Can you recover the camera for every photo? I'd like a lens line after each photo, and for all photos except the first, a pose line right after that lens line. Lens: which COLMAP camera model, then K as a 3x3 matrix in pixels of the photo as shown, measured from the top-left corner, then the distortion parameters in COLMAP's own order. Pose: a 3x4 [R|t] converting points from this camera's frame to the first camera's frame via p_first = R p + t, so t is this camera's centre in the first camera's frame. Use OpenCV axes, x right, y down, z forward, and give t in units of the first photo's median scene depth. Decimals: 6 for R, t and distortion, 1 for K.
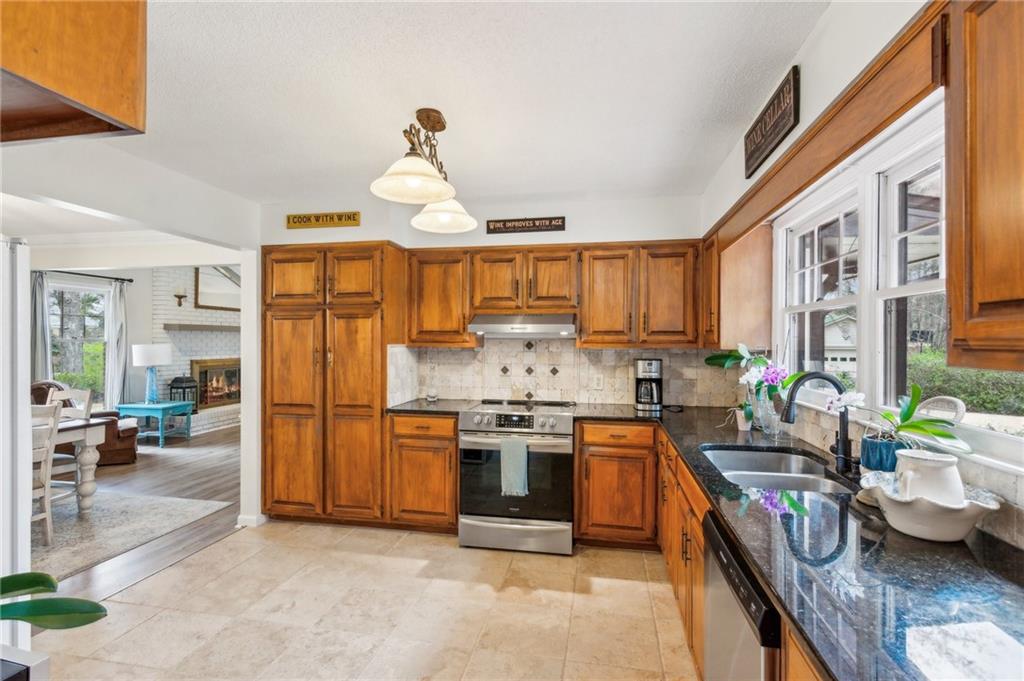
lens RADIAL K [[501.5, 0, 508.6], [0, 501.5, 341.4], [0, 0, 1]] dist [-0.013821, -0.001615]
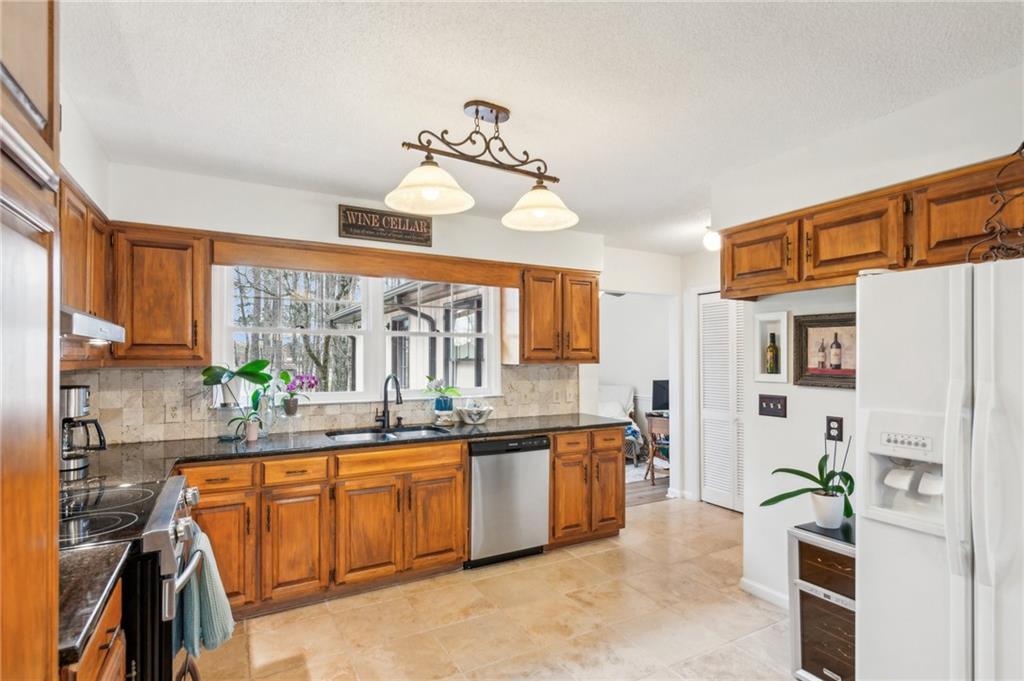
lens RADIAL K [[501.5, 0, 527.3], [0, 501.5, 353.8], [0, 0, 1]] dist [-0.013821, -0.001615]
pose [[-0.666125, 0.001579, 0.745839, -0.548753], [-0.003017, 0.999984, -0.004812, -0.003613], [-0.745834, -0.005456, -0.666109, 0.964651]]
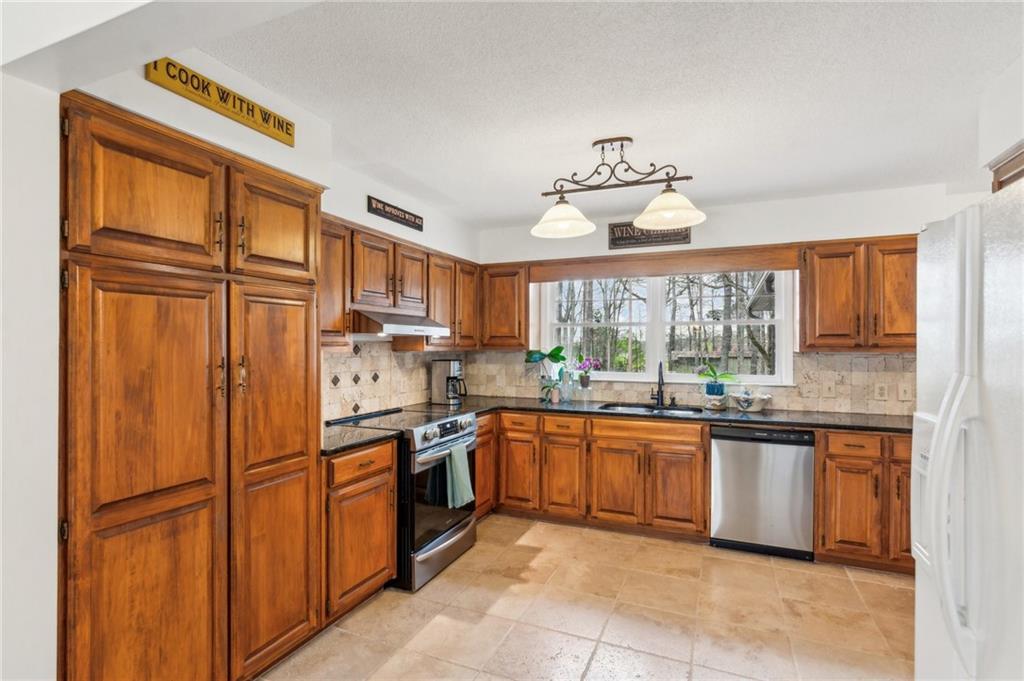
lens RADIAL K [[501.5, 0, 515.7], [0, 501.5, 345.1], [0, 0, 1]] dist [-0.013821, -0.001615]
pose [[0.192848, -0.002705, 0.981225, -0.805606], [-0.001205, 0.999995, 0.002993, -0.002317], [-0.981228, -0.001759, 0.192843, 0.622119]]
